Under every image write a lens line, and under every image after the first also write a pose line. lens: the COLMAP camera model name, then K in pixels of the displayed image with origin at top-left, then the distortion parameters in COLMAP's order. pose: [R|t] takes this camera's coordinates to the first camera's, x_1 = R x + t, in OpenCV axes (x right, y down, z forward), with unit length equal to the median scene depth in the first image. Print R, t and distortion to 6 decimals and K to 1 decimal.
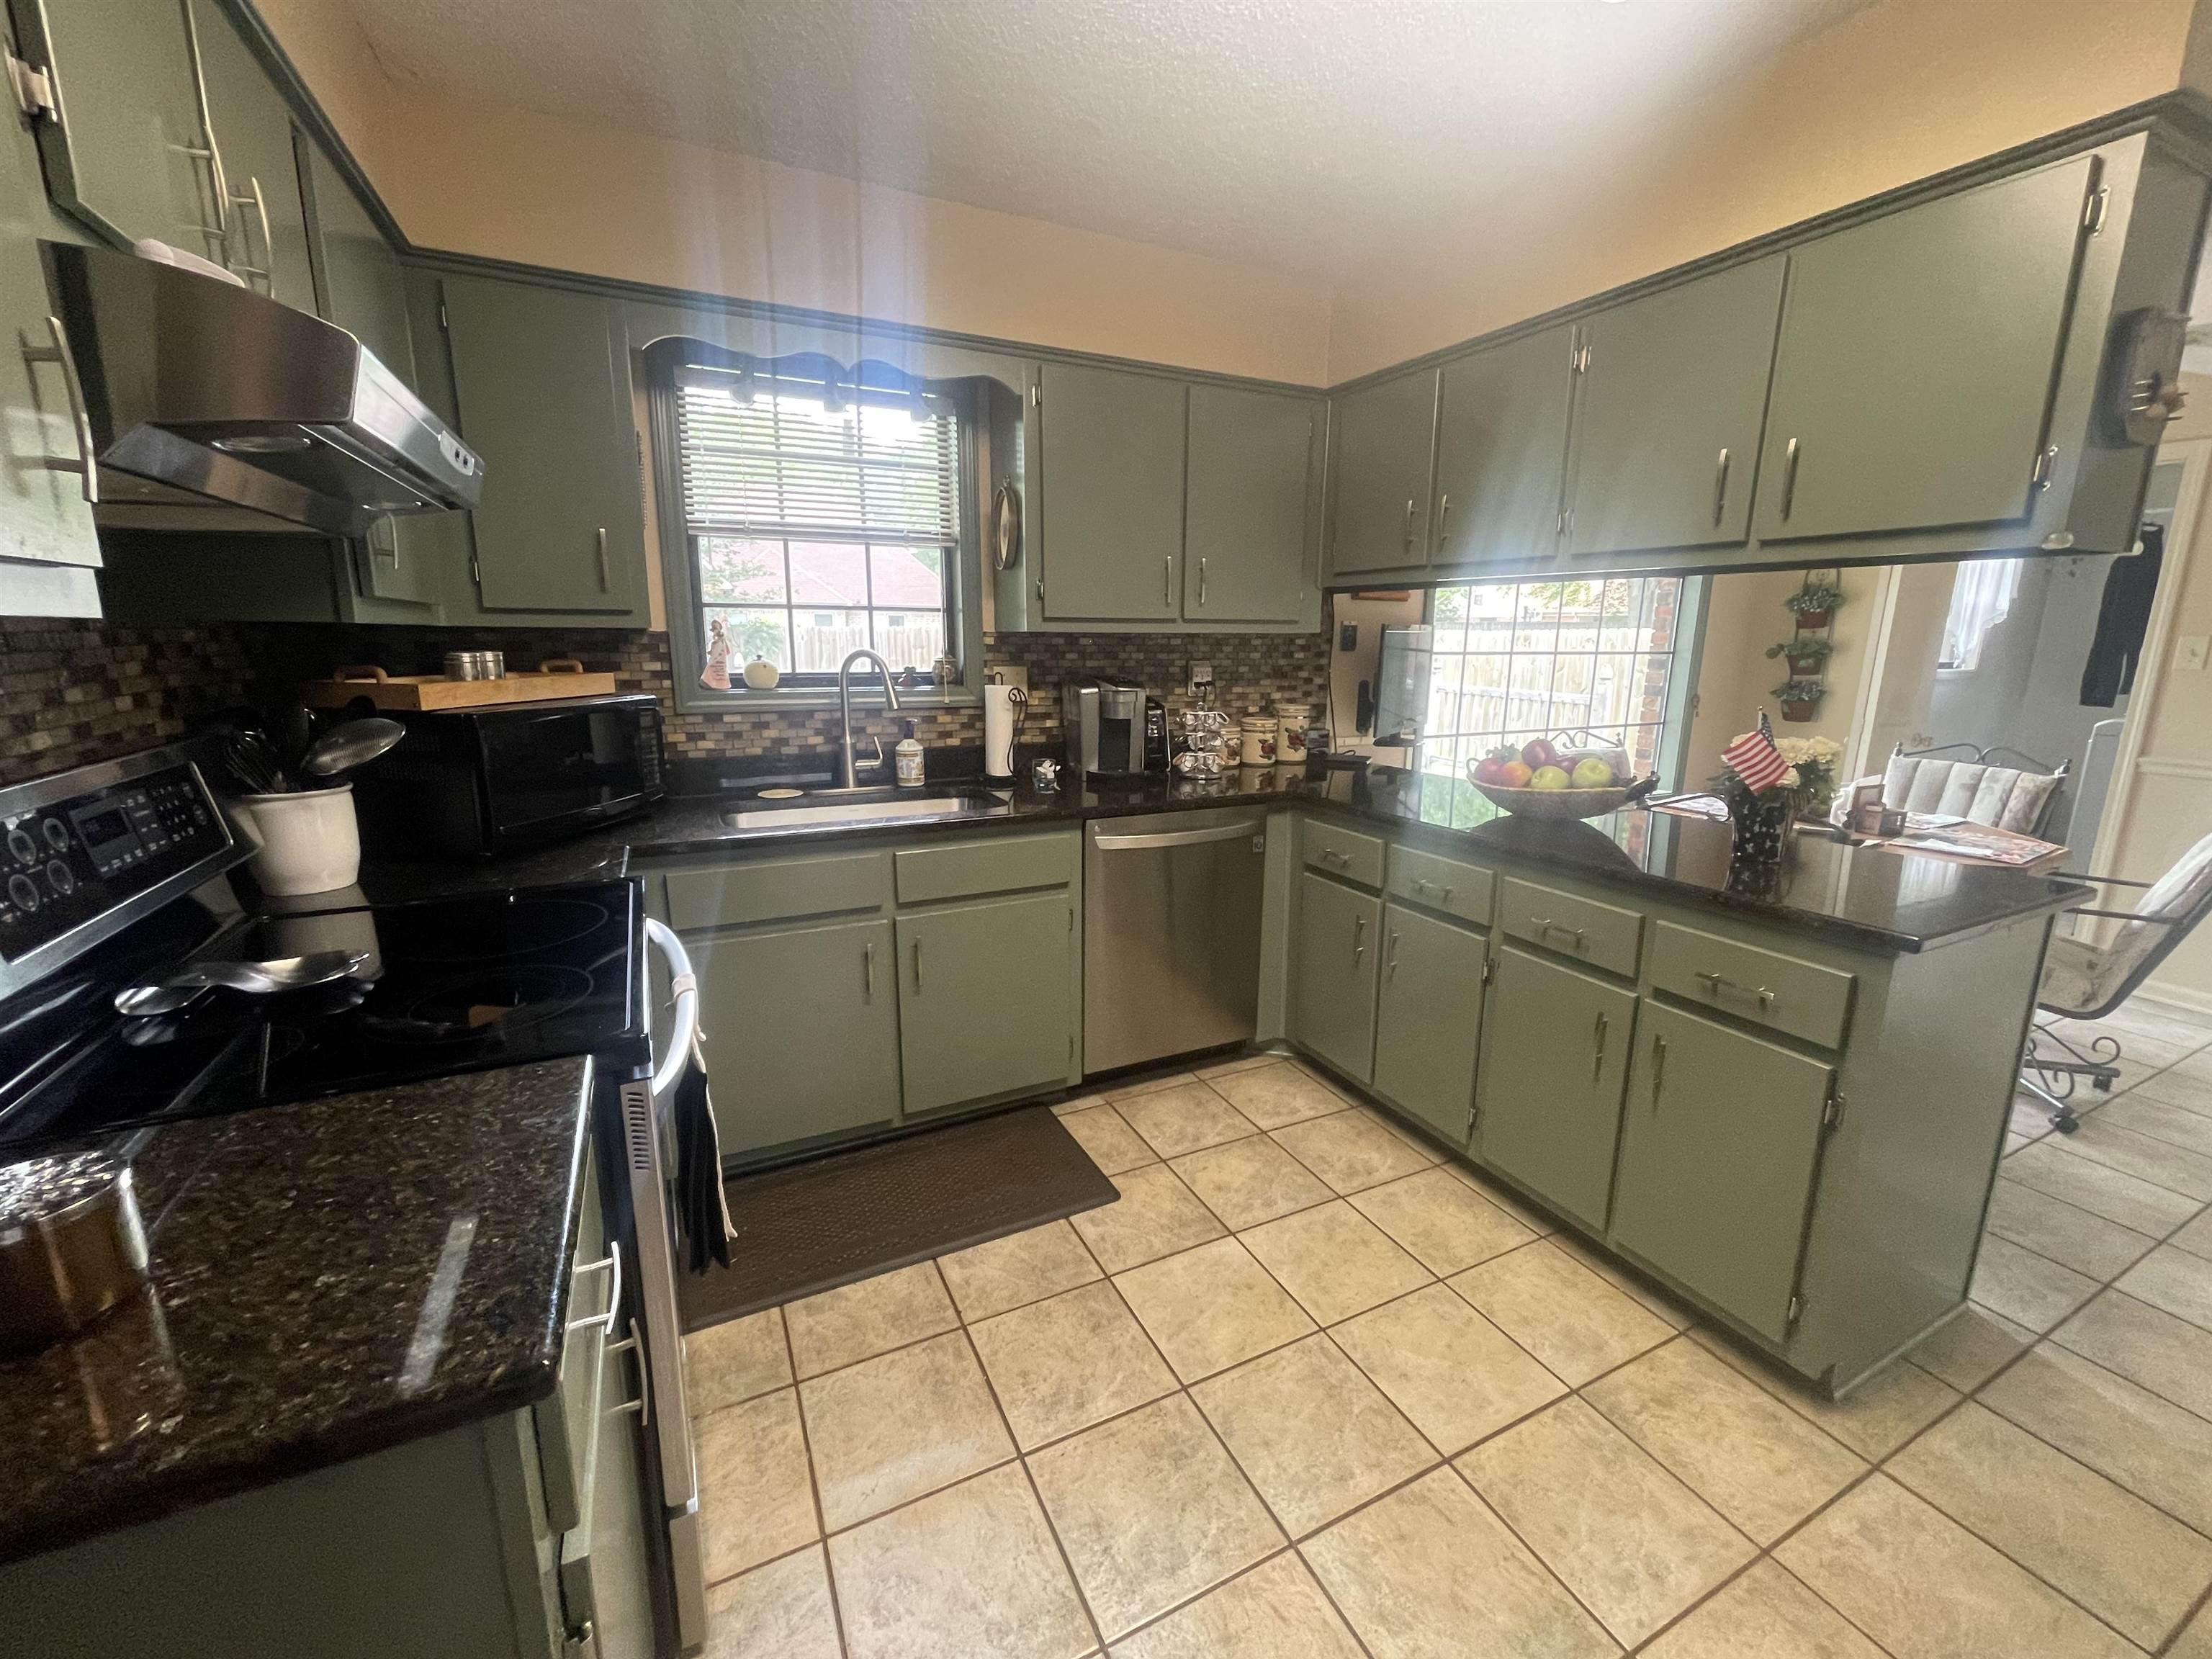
lens RADIAL K [[896.2, 0, 1109.7], [0, 896.2, 820.2], [0, 0, 1]] dist [0.001378, 0.000067]
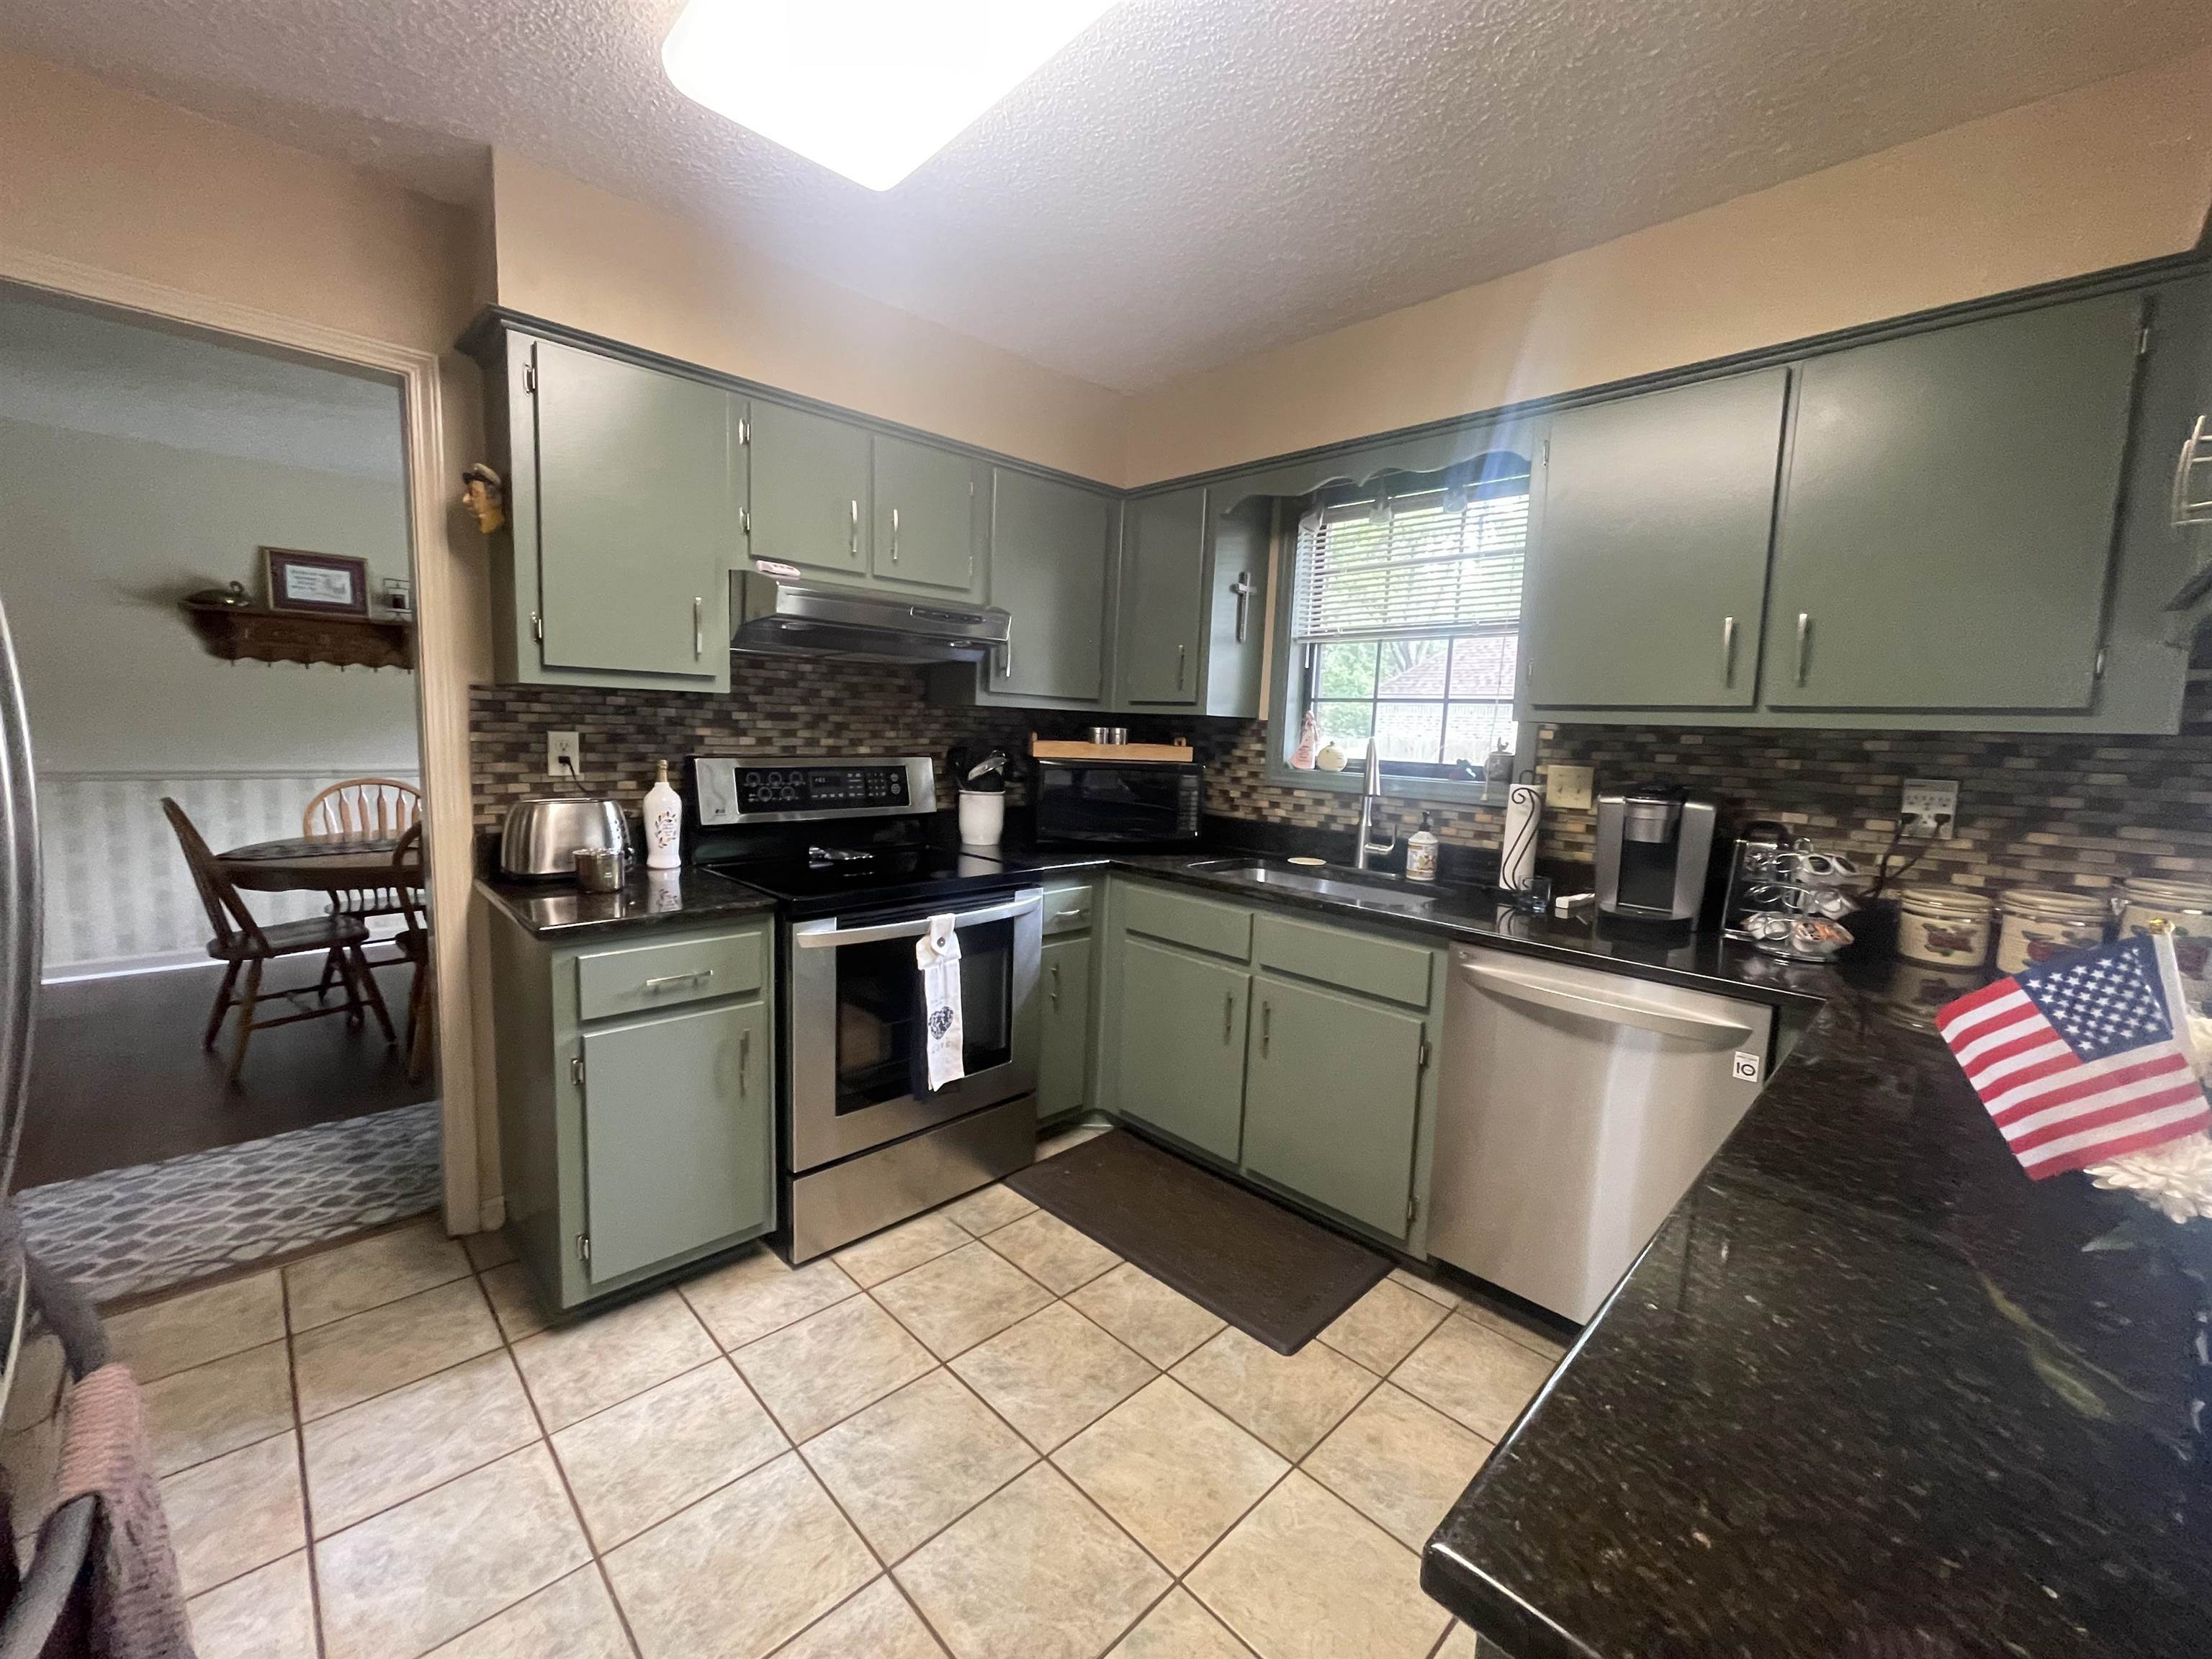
lens RADIAL K [[896.2, 0, 1109.6], [0, 896.2, 832.2], [0, 0, 1]] dist [0.001378, 0.000067]
pose [[0.307006, 0.116221, -0.944585, 0.608904], [-0.226198, 0.972985, 0.046197, -0.060506], [0.924436, 0.199480, 0.325001, 0.389224]]
